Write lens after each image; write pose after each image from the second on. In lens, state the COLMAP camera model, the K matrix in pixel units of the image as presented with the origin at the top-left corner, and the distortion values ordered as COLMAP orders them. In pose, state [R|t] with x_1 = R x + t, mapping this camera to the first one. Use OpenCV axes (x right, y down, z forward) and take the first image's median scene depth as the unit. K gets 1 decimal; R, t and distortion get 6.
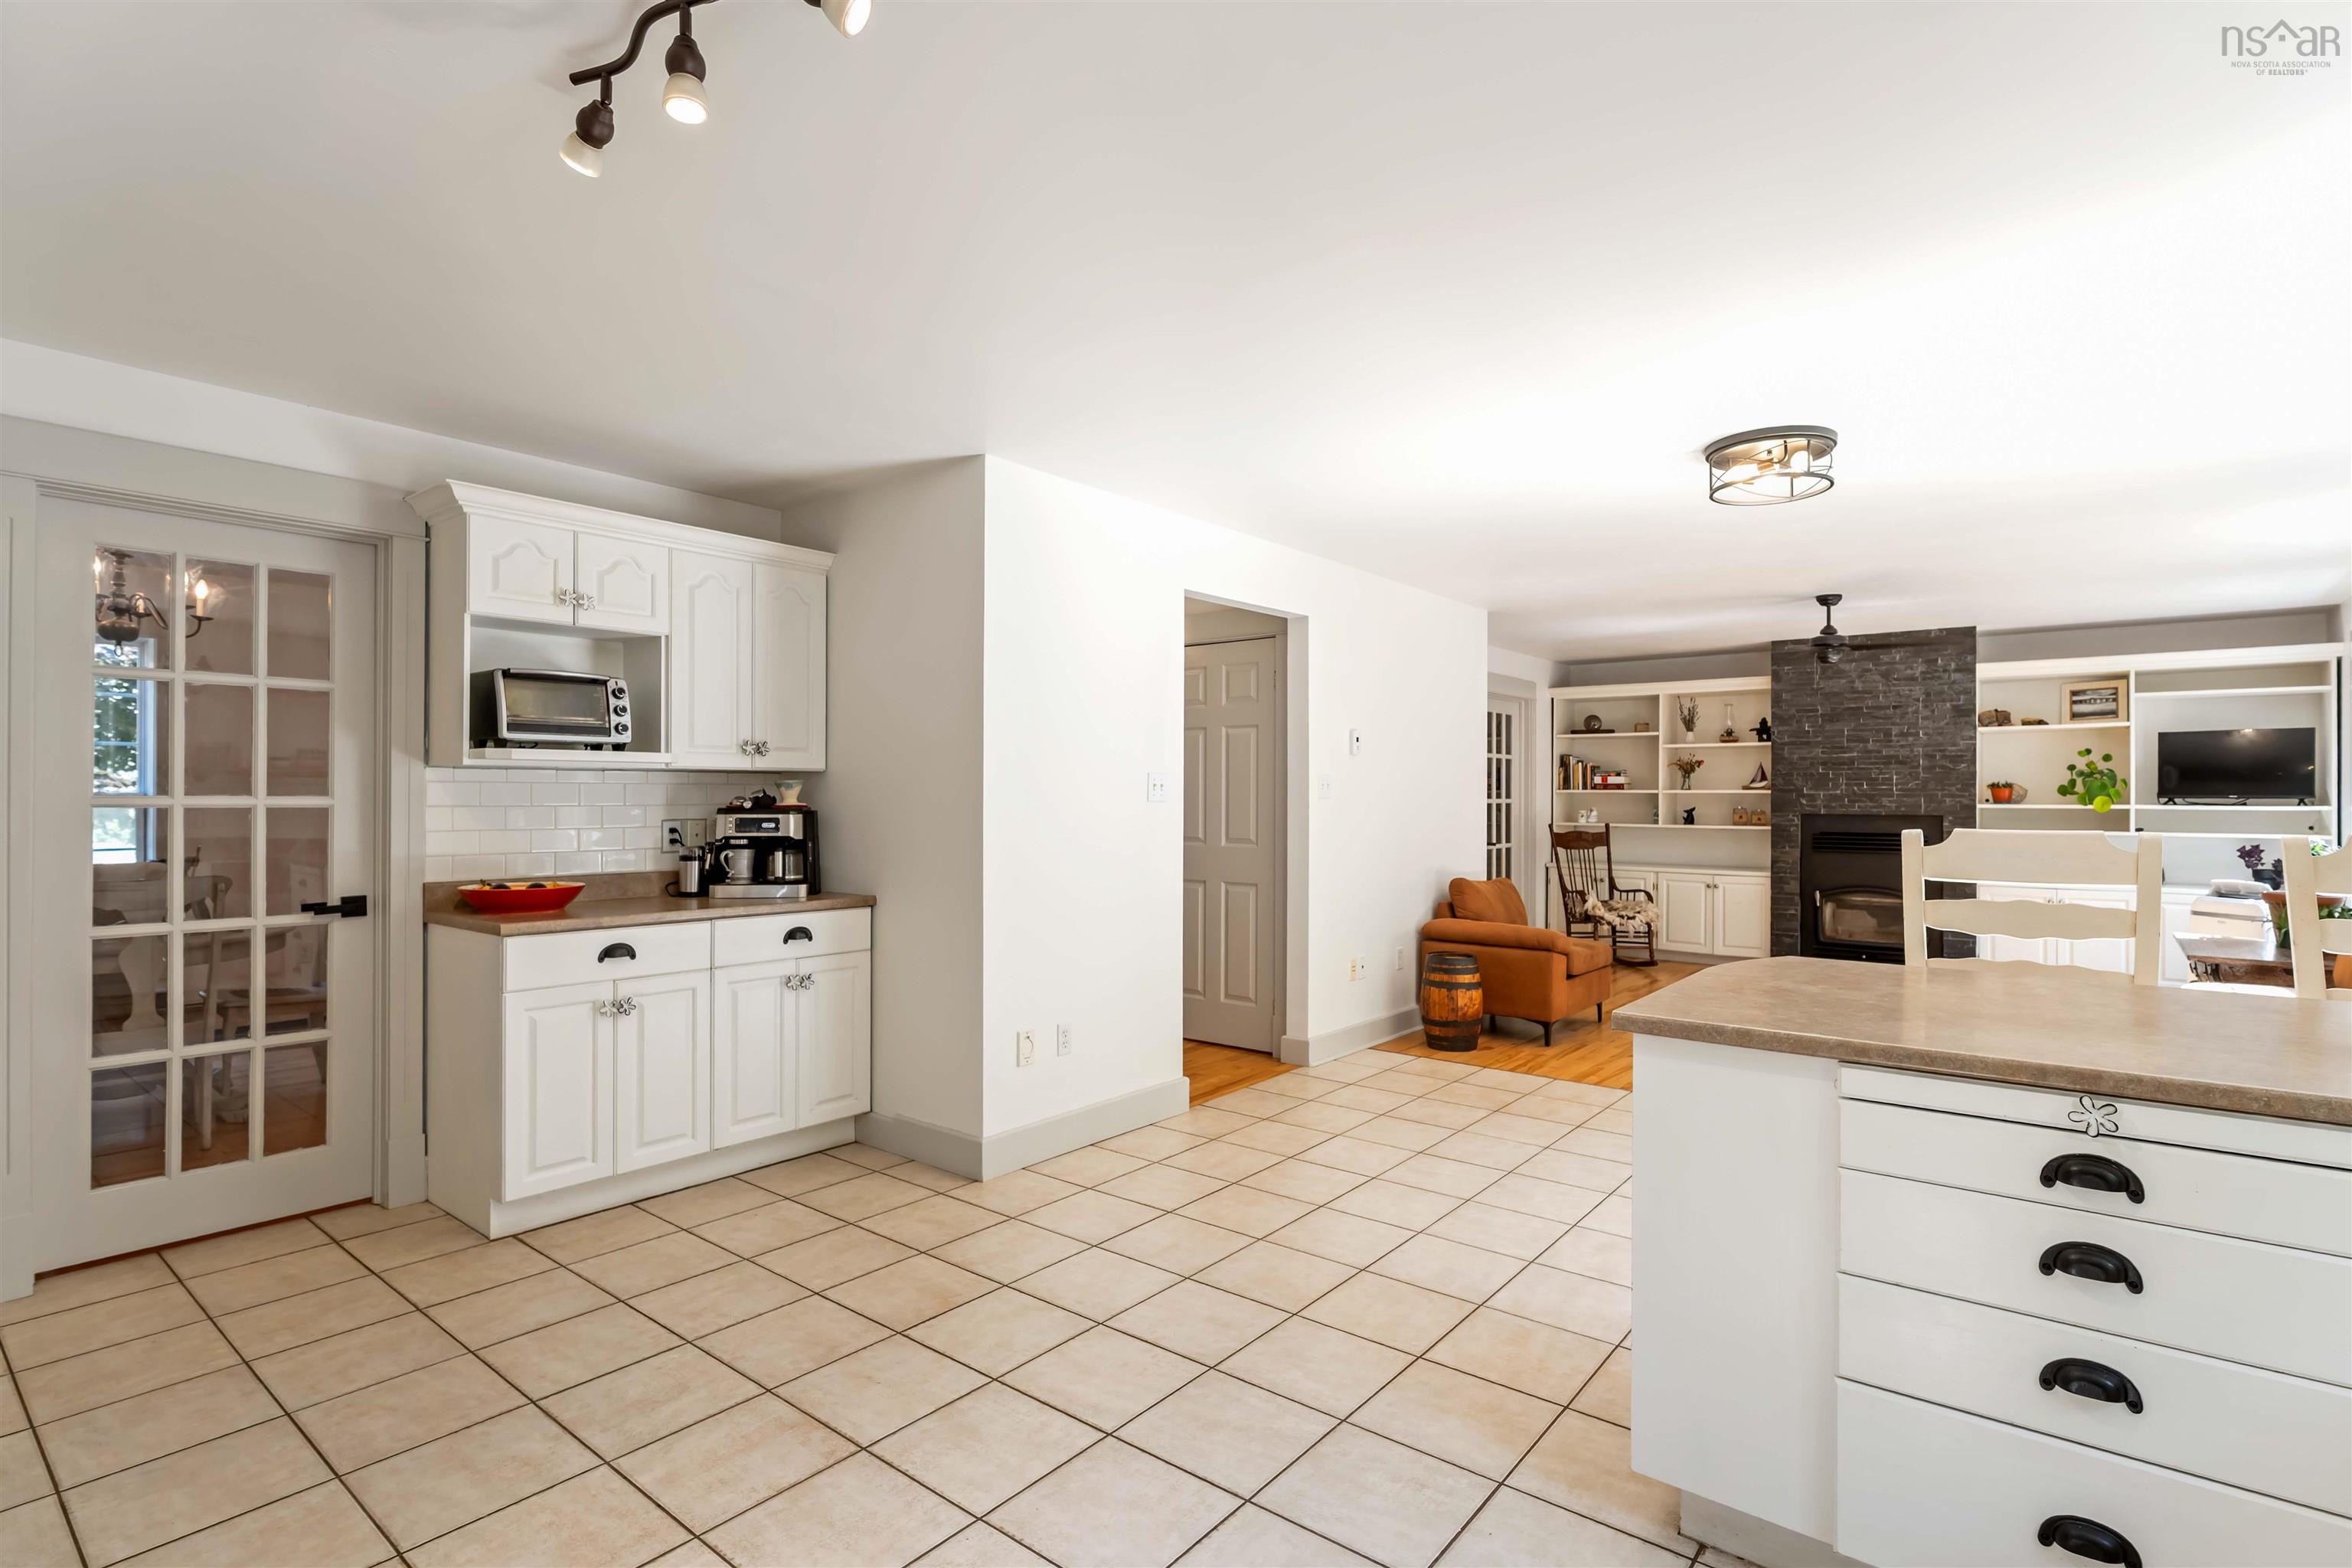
lens RADIAL K [[1116.4, 0, 1197.2], [0, 1116.4, 796.1], [0, 0, 1]] dist [-0.001951, -0.001145]
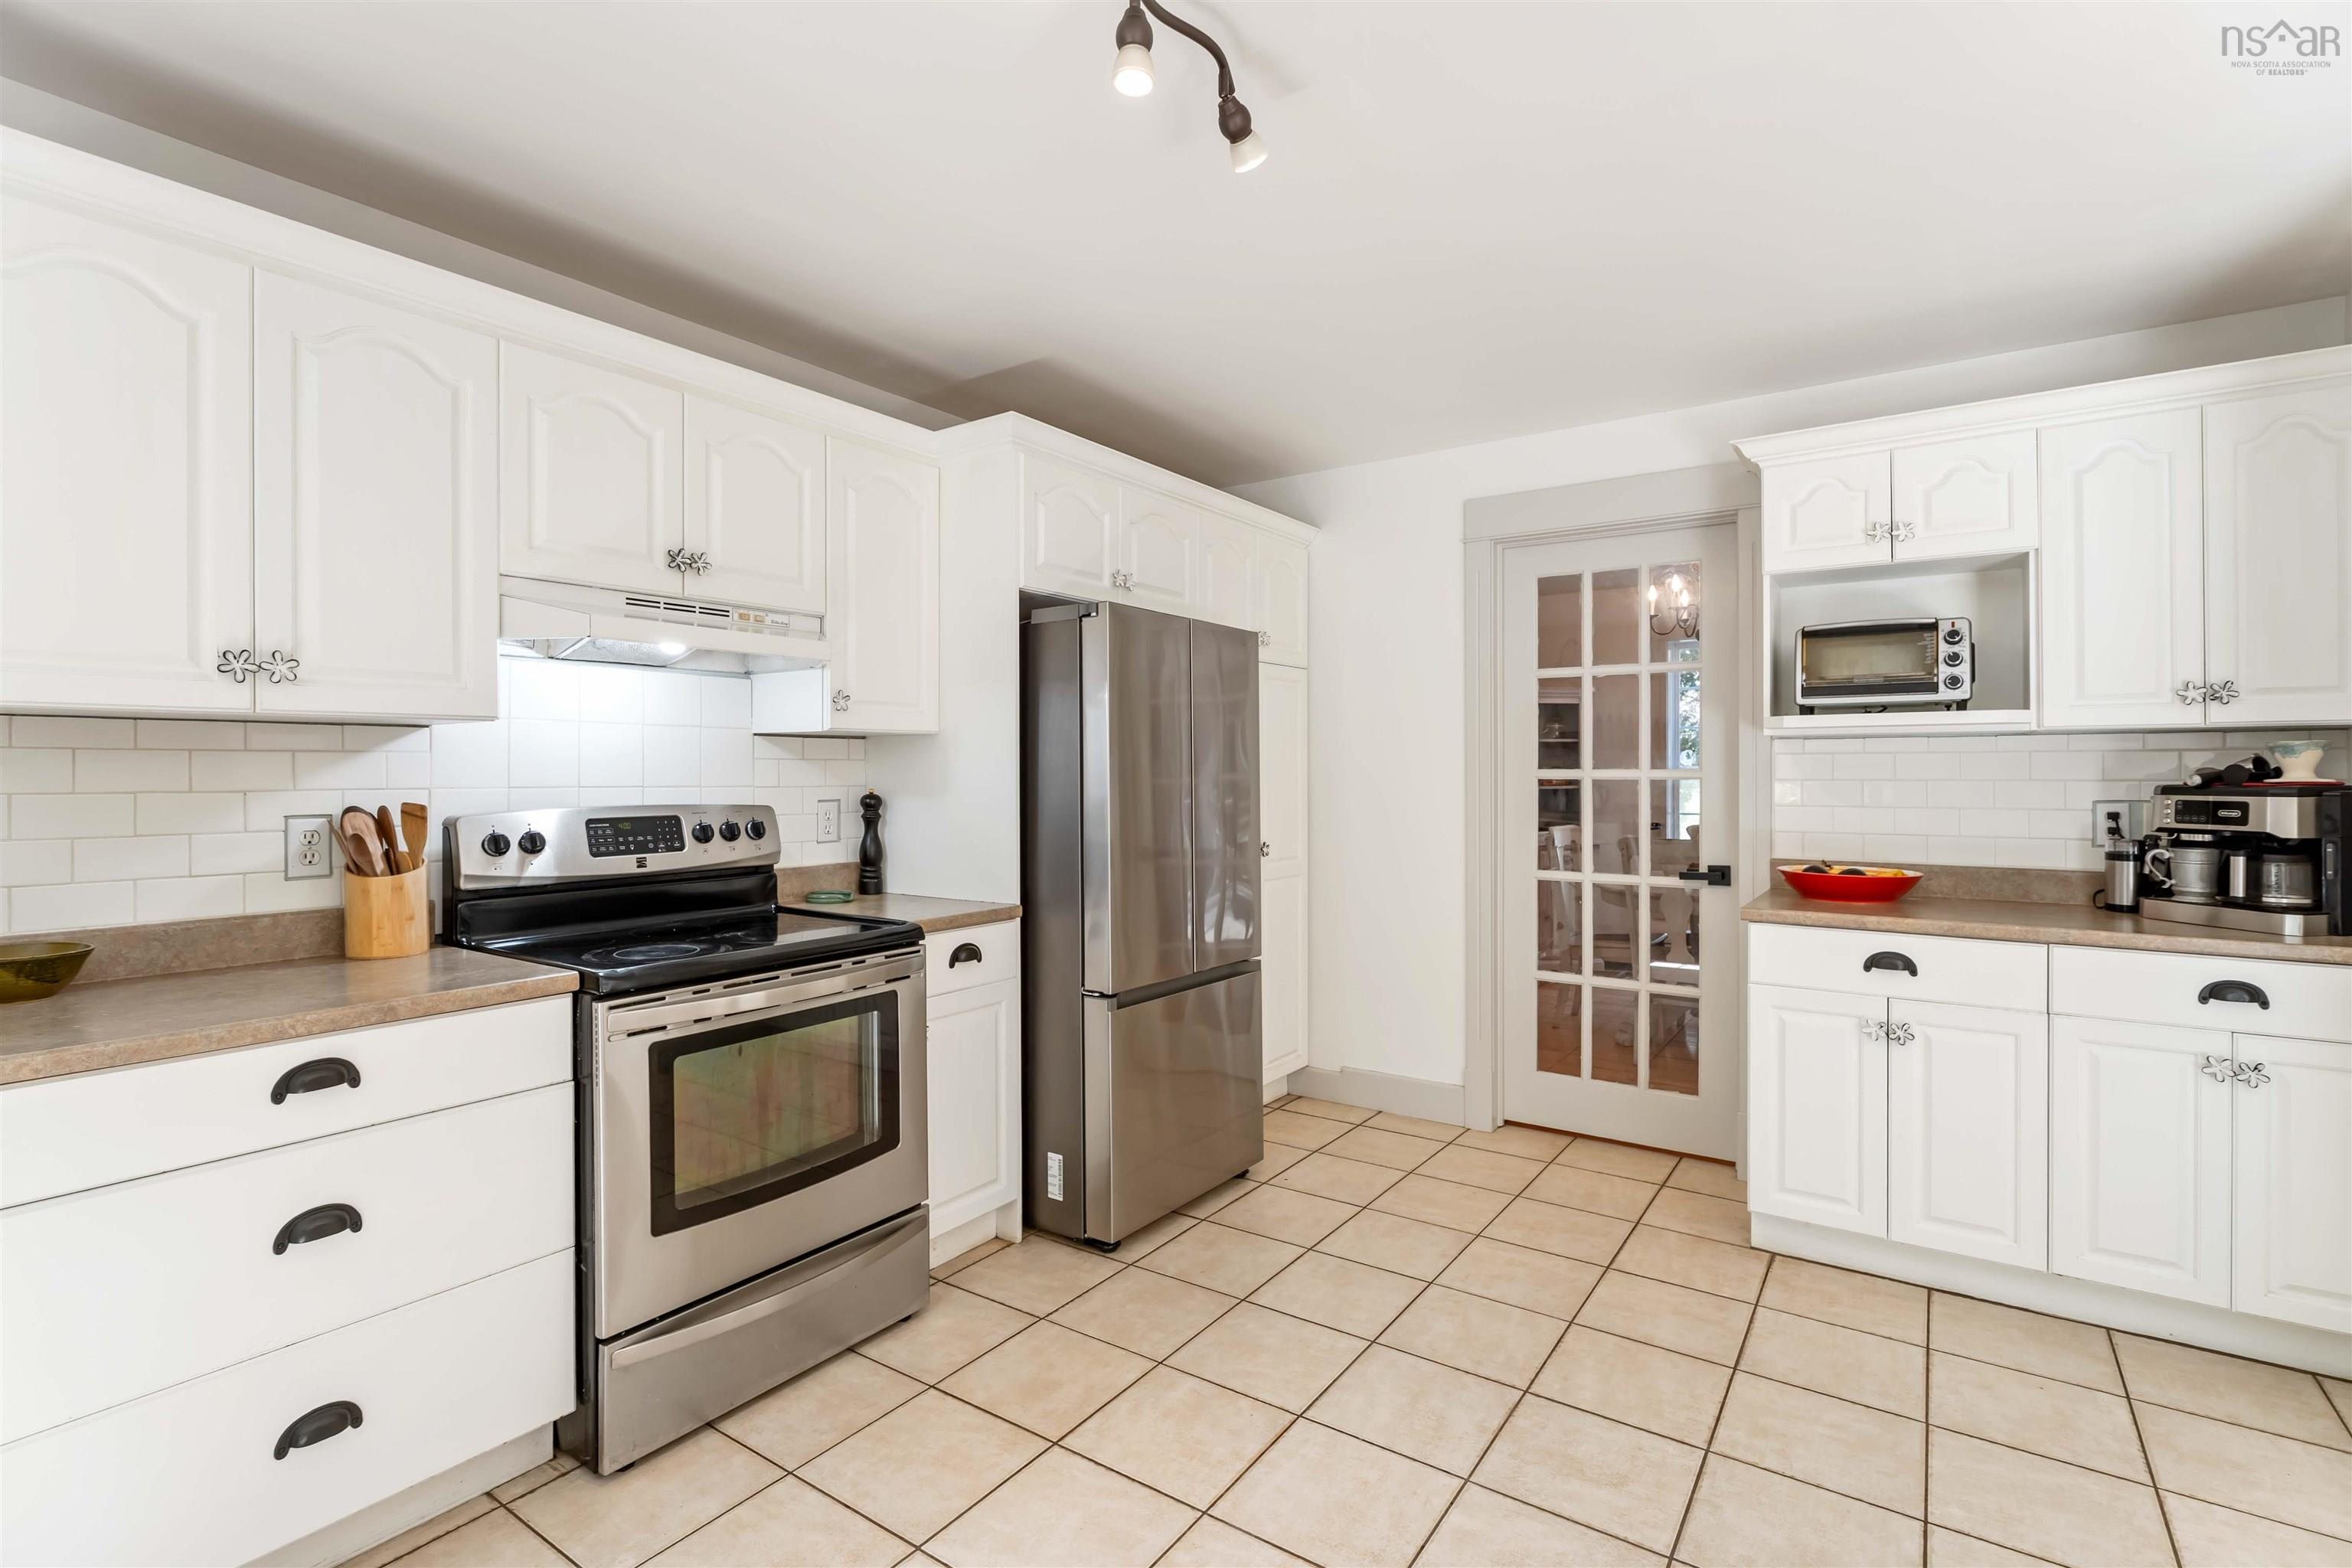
lens RADIAL K [[1116.4, 0, 1225.5], [0, 1116.4, 774.3], [0, 0, 1]] dist [-0.001951, -0.001145]
pose [[0.059942, 0.000838, -0.998202, 0.241881], [0.002203, 0.999997, 0.000972, 0.002505], [0.998199, -0.002257, 0.059940, 0.458056]]
